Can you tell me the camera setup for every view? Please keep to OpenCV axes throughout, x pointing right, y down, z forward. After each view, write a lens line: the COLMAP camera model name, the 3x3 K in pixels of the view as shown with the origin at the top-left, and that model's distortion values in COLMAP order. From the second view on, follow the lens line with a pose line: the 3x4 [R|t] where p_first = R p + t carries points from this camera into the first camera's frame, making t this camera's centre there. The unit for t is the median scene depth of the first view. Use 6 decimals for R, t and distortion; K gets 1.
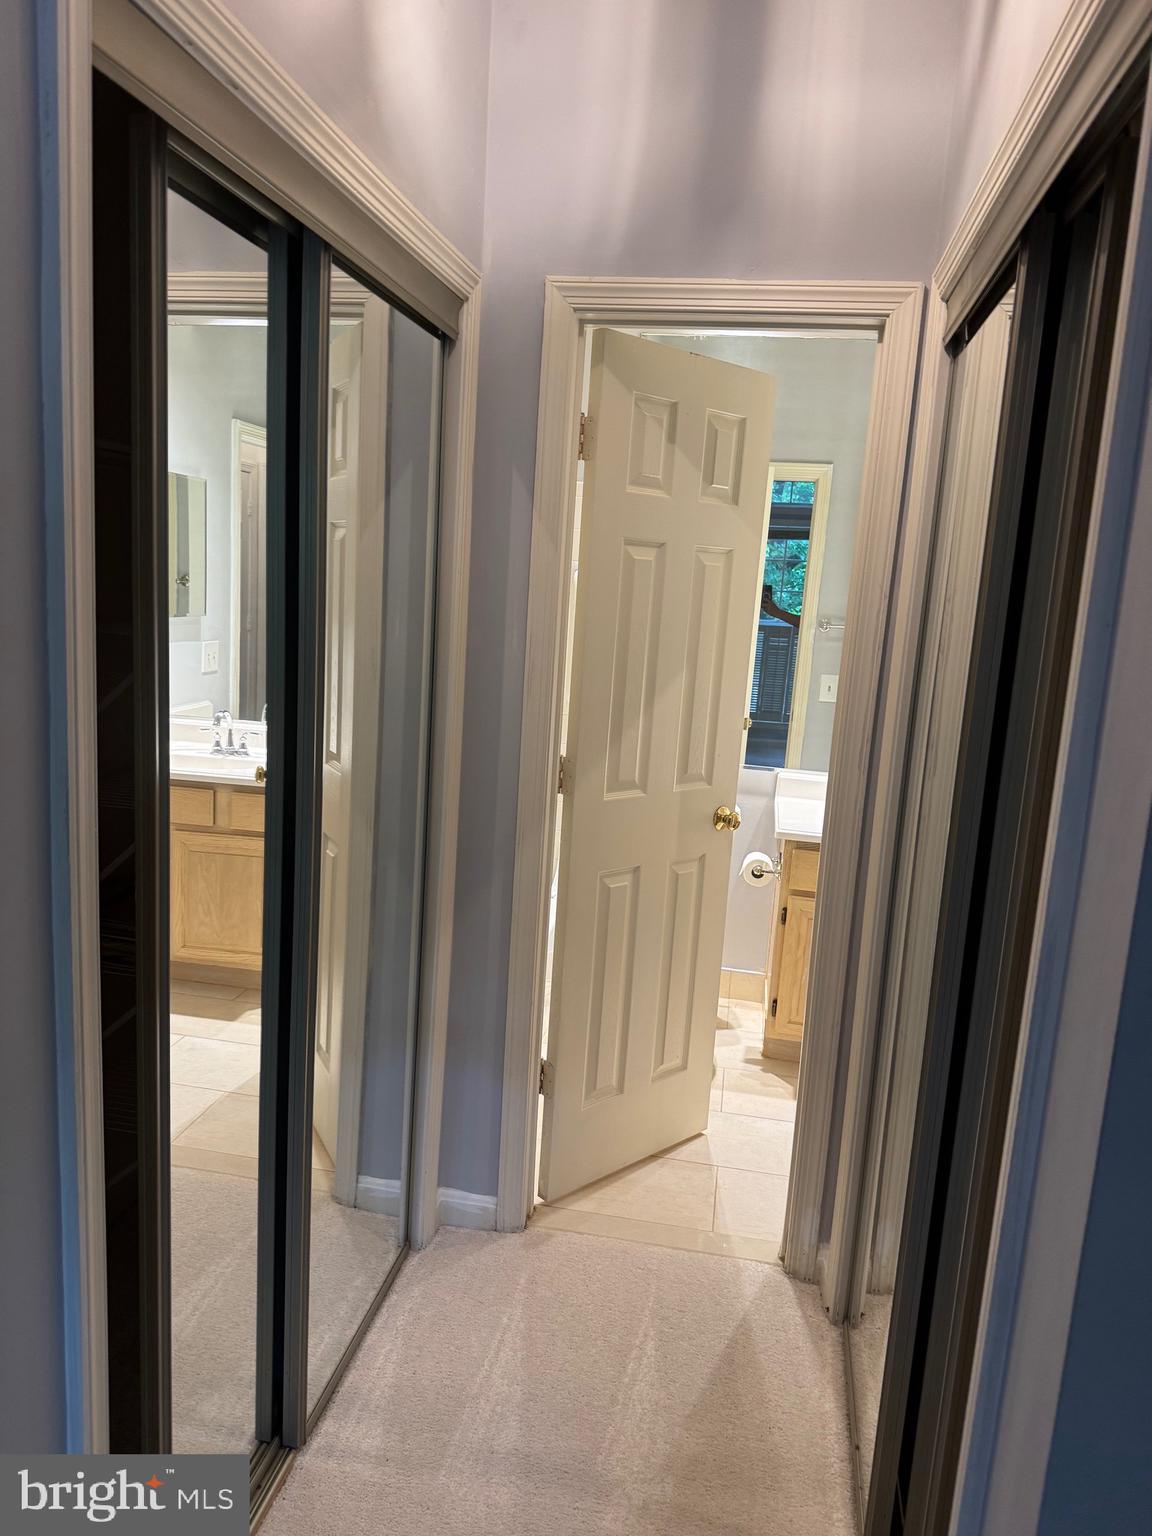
lens RADIAL K [[1083.4, 0, 581.2], [0, 1083.4, 761.6], [0, 0, 1]] dist [0.020906, -0.034152]
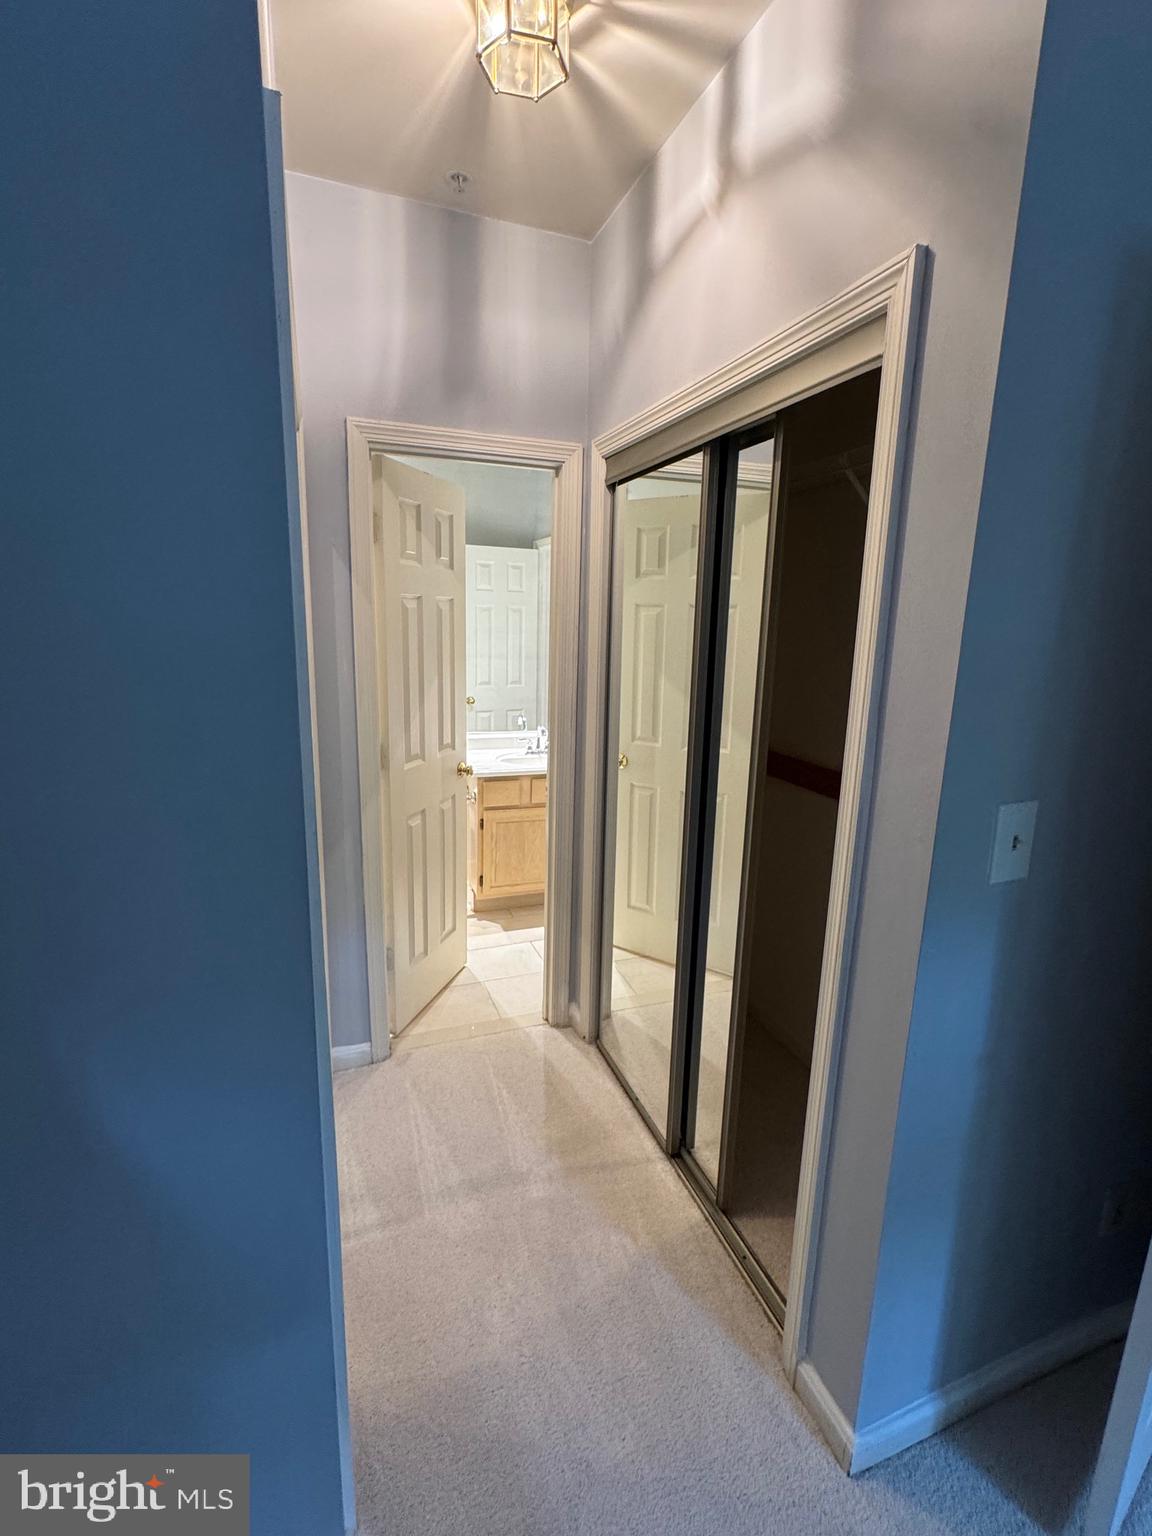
lens RADIAL K [[703.3, 0, 577.6], [0, 703.3, 759.3], [0, 0, 1]] dist [-0.000971, 0.000248]
pose [[0.860571, -0.138764, 0.490062, -0.271563], [0.111479, 0.990159, 0.084608, -0.037809], [-0.496980, -0.018180, 0.867571, 0.026307]]
